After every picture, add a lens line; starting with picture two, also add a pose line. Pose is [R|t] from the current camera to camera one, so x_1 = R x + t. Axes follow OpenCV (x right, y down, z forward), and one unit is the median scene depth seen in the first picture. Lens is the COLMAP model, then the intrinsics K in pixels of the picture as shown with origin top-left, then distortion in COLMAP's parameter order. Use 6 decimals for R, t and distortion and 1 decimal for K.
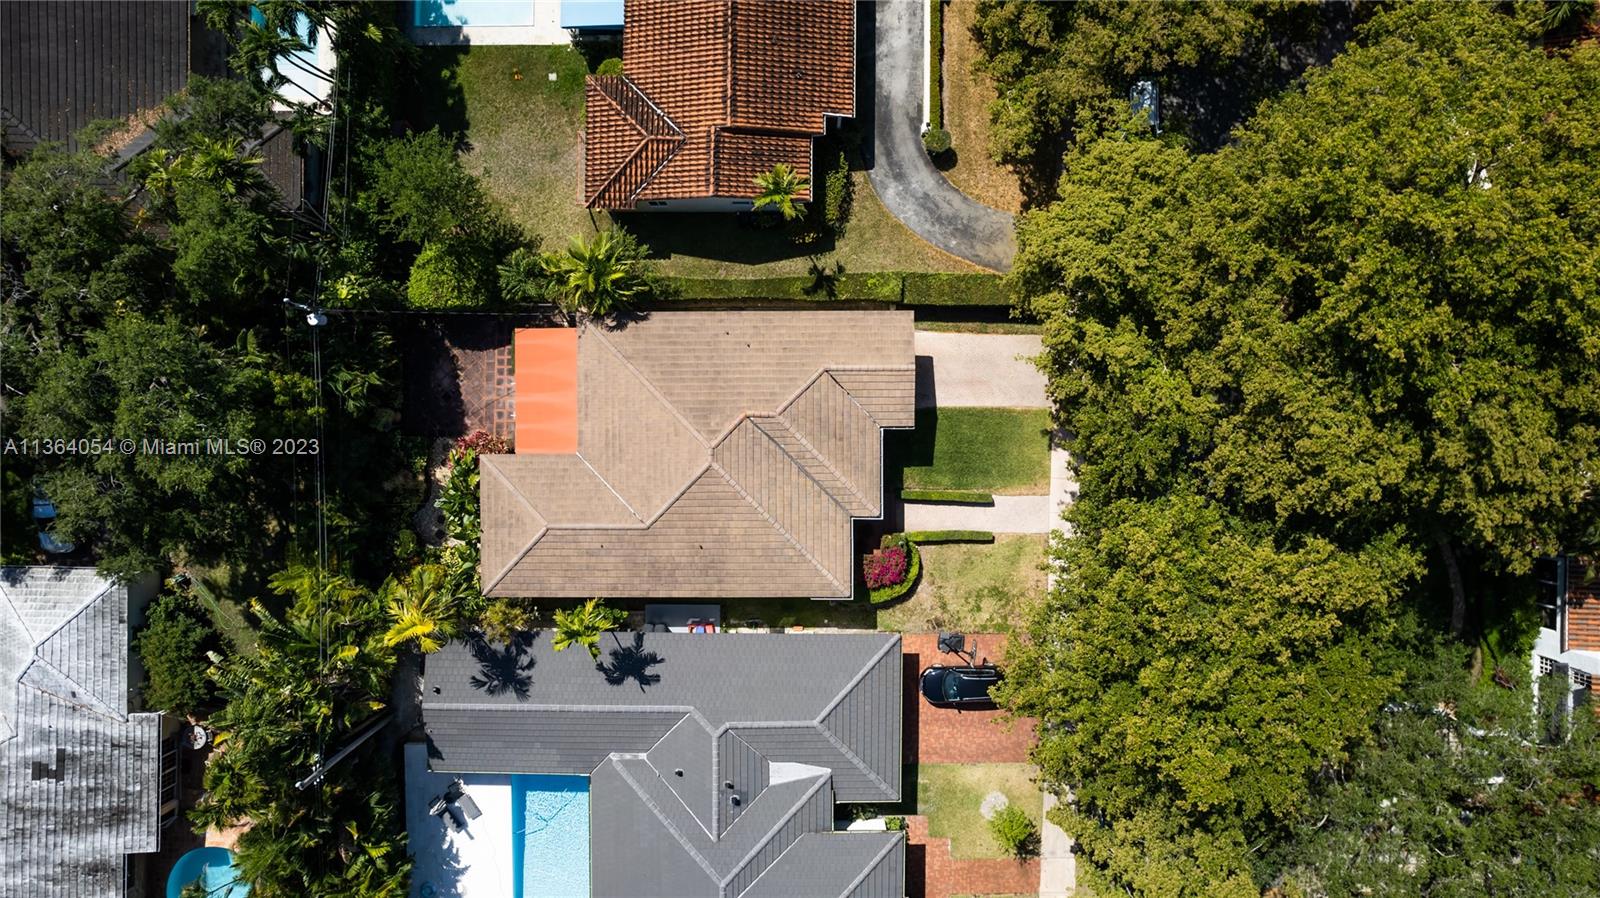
lens RADIAL K [[1004.4, 0, 802.8], [0, 1004.4, 446.9], [0, 0, 1]] dist [-0.062548, 0.062688]
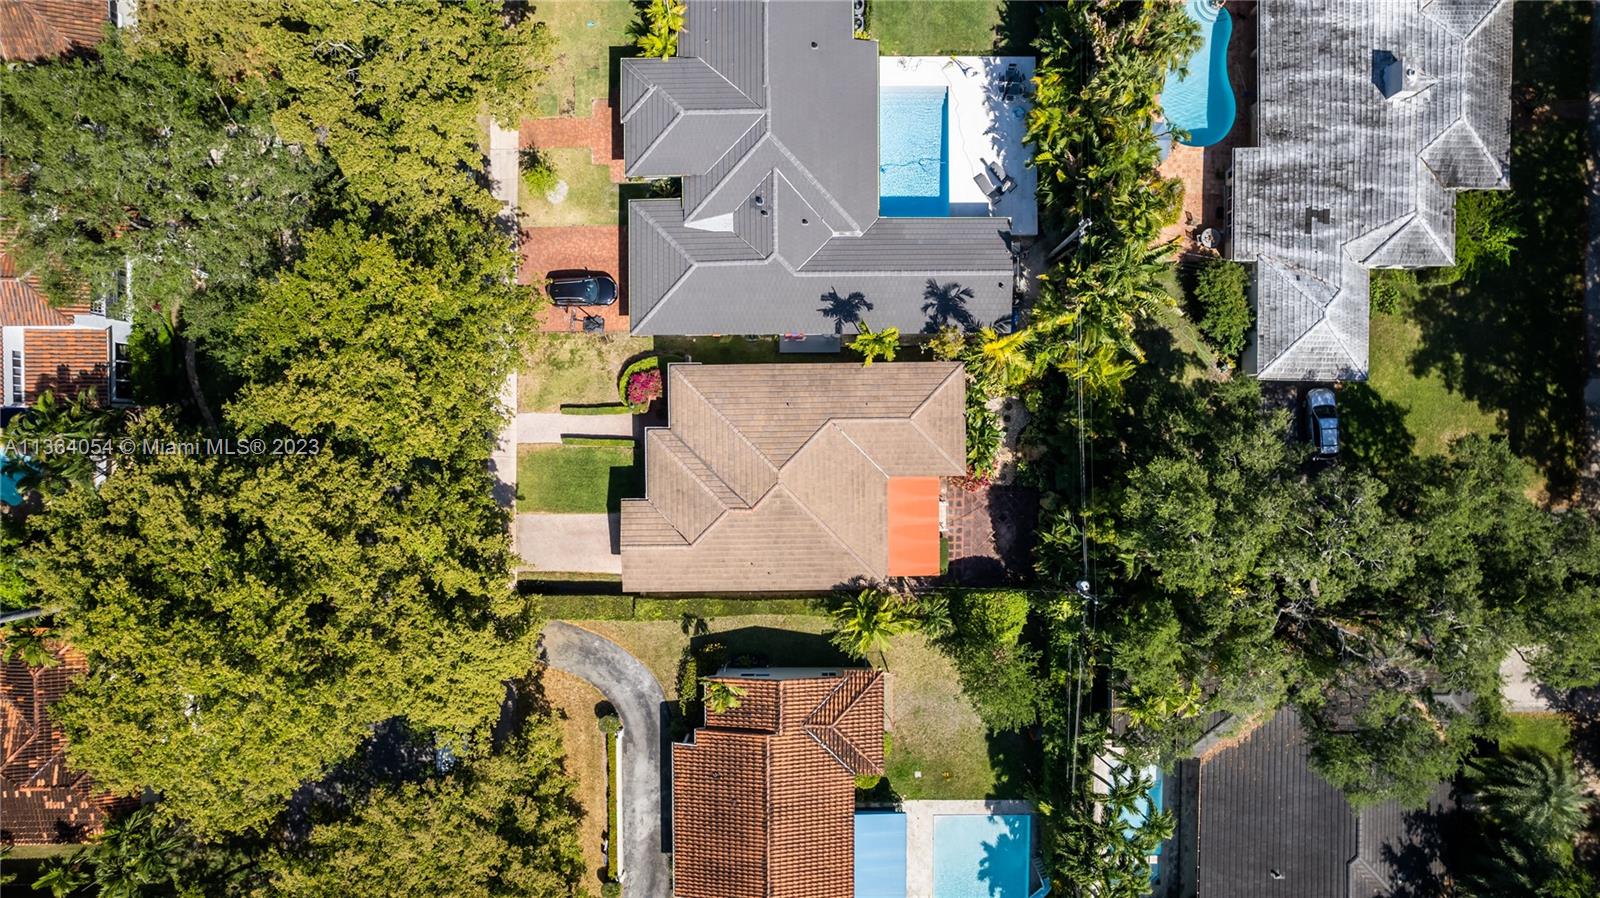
lens RADIAL K [[1004.4, 0, 802.8], [0, 1004.4, 446.9], [0, 0, 1]] dist [-0.062548, 0.062688]
pose [[-0.999848, 0.008718, 0.015106, -0.137518], [-0.009192, -0.999459, -0.031583, 0.085682], [0.014823, -0.031717, 0.999387, -0.258985]]
